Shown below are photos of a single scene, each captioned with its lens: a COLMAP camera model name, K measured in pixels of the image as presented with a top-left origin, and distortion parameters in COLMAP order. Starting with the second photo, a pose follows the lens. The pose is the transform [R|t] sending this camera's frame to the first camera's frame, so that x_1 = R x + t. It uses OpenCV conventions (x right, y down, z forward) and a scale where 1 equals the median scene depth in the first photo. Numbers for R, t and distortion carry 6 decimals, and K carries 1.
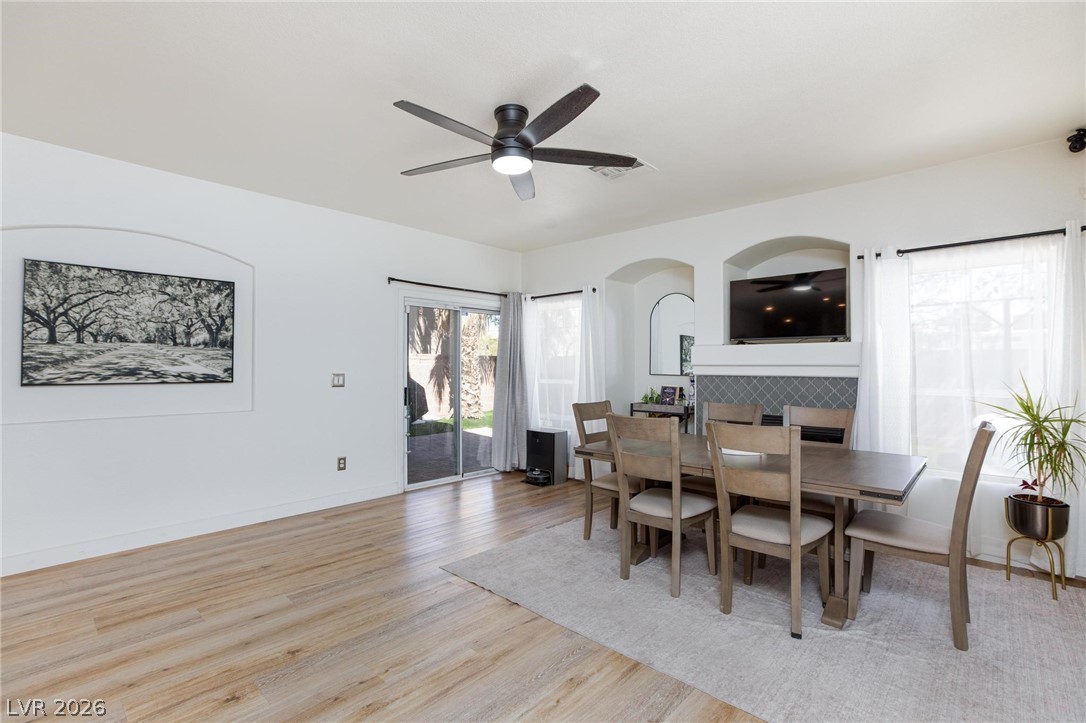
lens RADIAL K [[500.7, 0, 541.9], [0, 500.7, 359.0], [0, 0, 1]] dist [-0.026048, 0.017231]
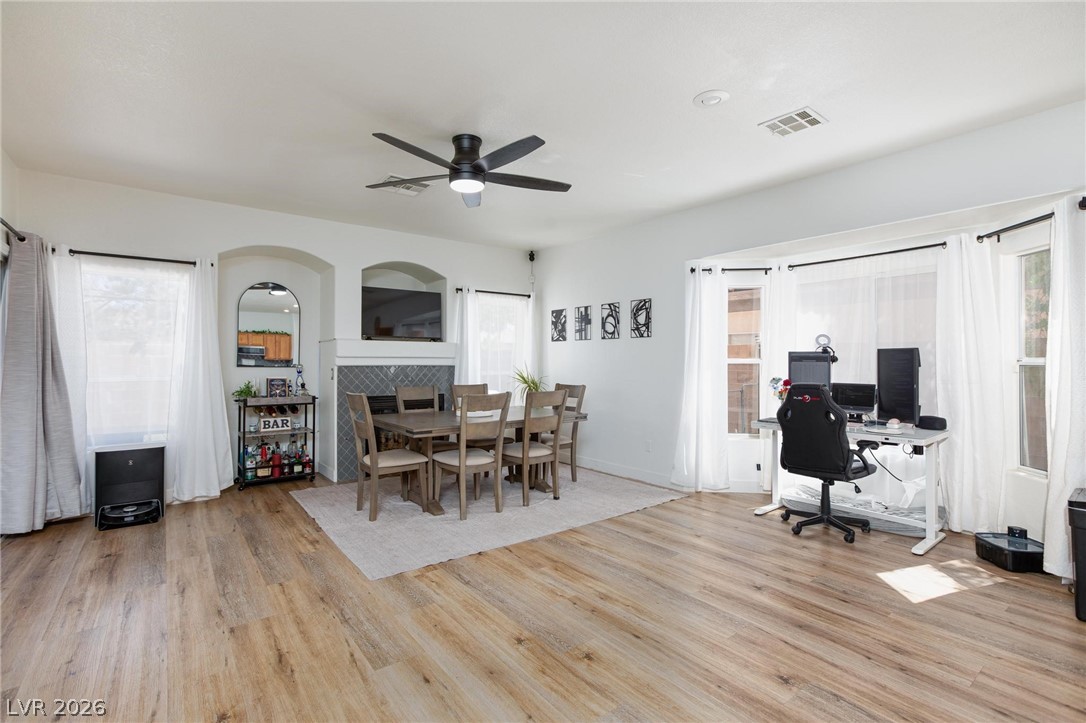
lens RADIAL K [[504.5, 0, 539.4], [0, 504.5, 358.3], [0, 0, 1]] dist [-0.034679, 0.020559]
pose [[0.157848, 0.000917, 0.987463, -0.978188], [-0.016314, 0.999866, 0.001679, 0.007956], [-0.987329, -0.016374, 0.157842, 0.526449]]
